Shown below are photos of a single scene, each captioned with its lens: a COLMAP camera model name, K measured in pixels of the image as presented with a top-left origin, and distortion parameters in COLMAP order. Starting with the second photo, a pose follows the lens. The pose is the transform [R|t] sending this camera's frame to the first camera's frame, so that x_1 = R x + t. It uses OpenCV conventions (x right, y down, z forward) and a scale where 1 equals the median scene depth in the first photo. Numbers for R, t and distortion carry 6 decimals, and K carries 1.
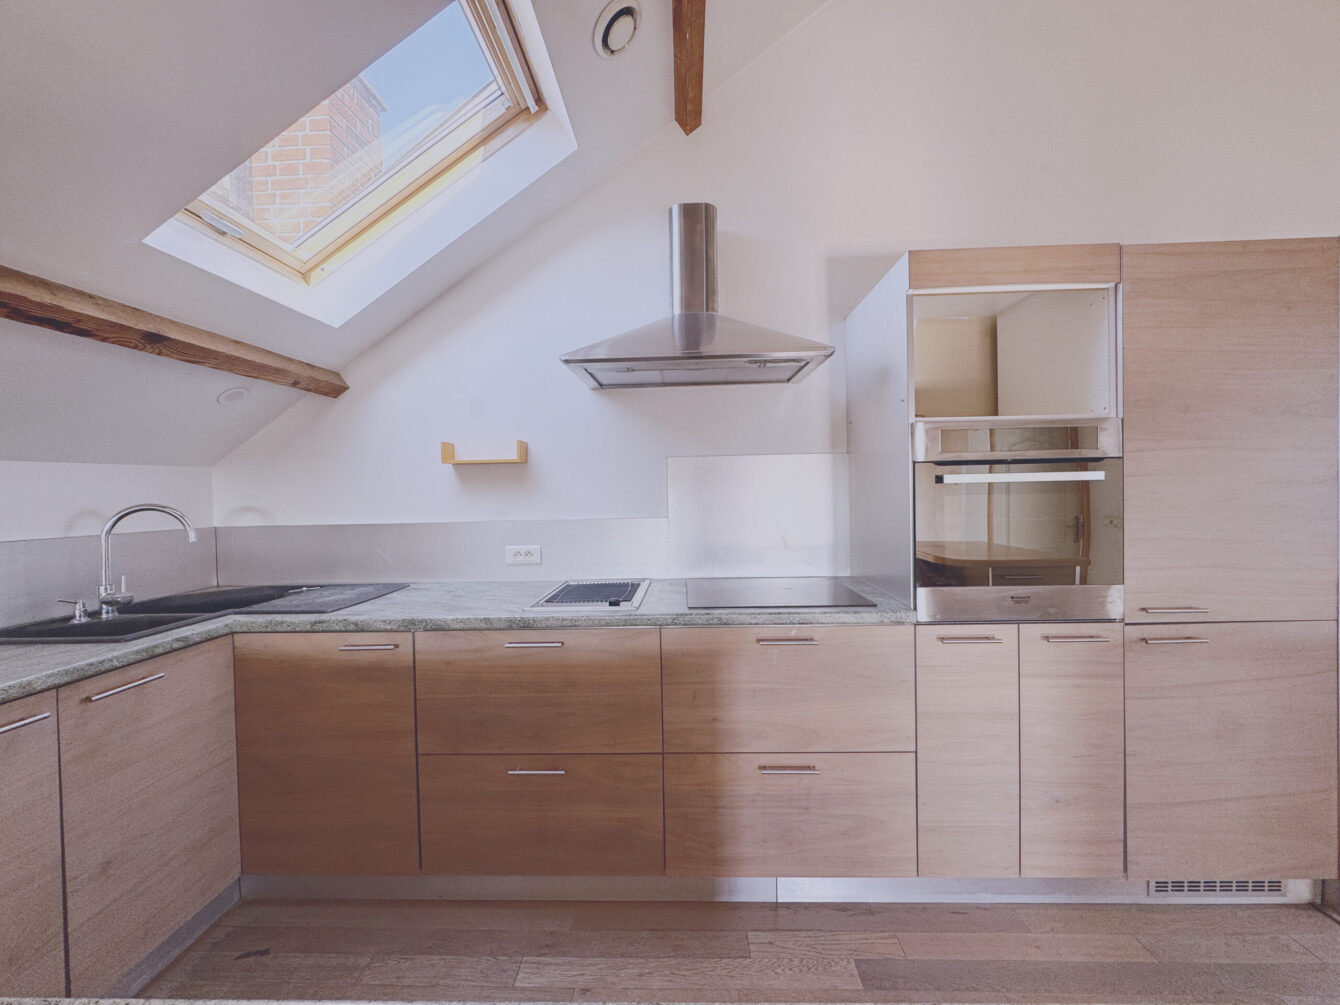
lens RADIAL K [[541.7, 0, 670.0], [0, 541.7, 502.5], [0, 0, 1]] dist [-0.008632, 0.000037]
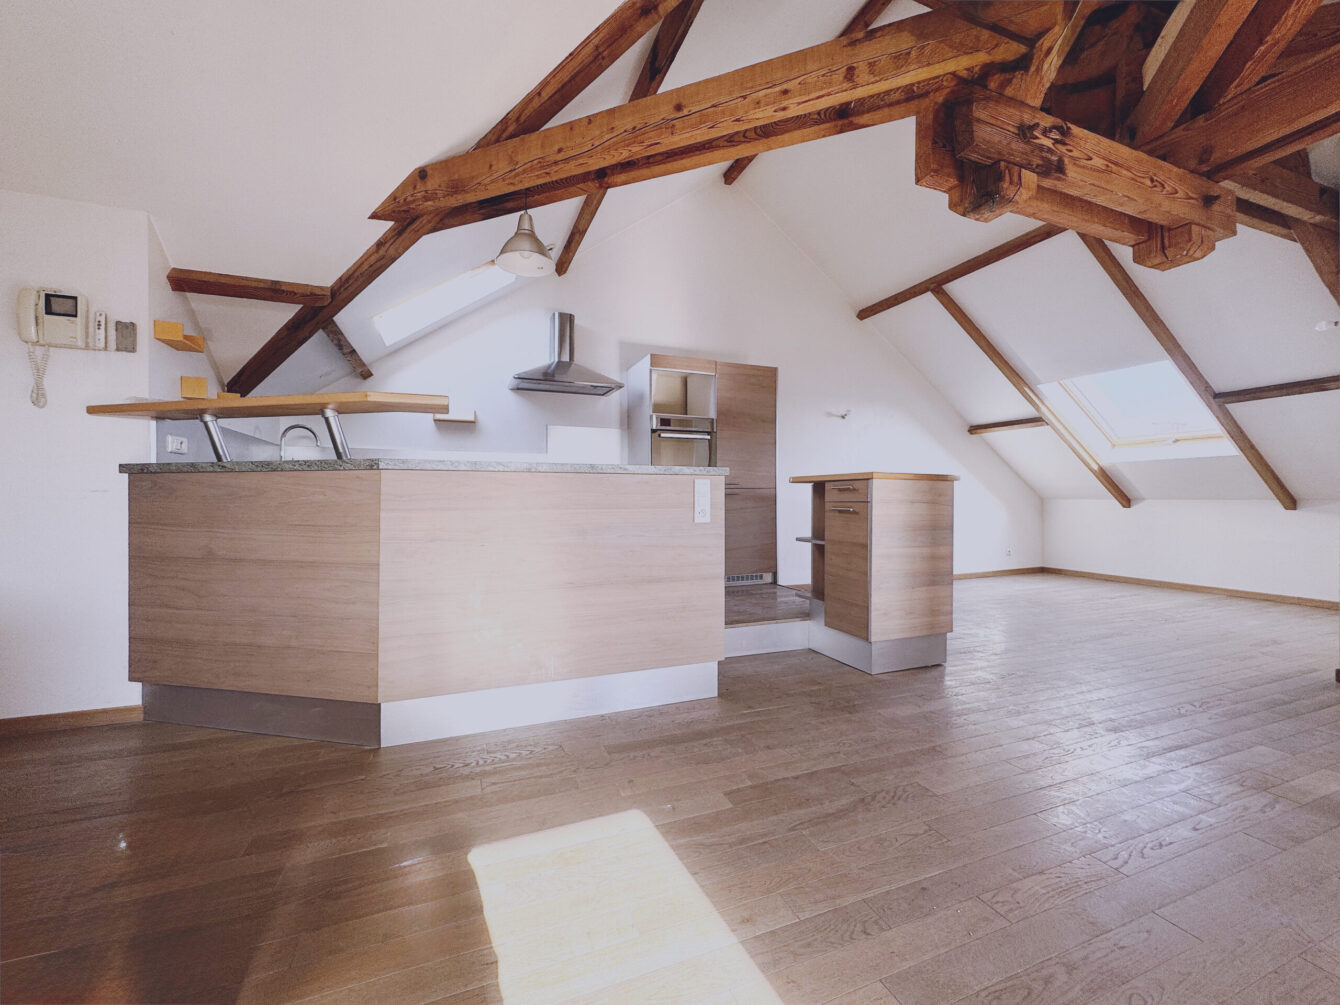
lens RADIAL K [[541.7, 0, 670.0], [0, 541.7, 502.5], [0, 0, 1]] dist [-0.008632, 0.000037]
pose [[0.916680, 0.016121, 0.399297, -0.436014], [-0.012243, 0.999850, -0.012261, 0.257601], [-0.399435, 0.006351, 0.916740, -1.222114]]
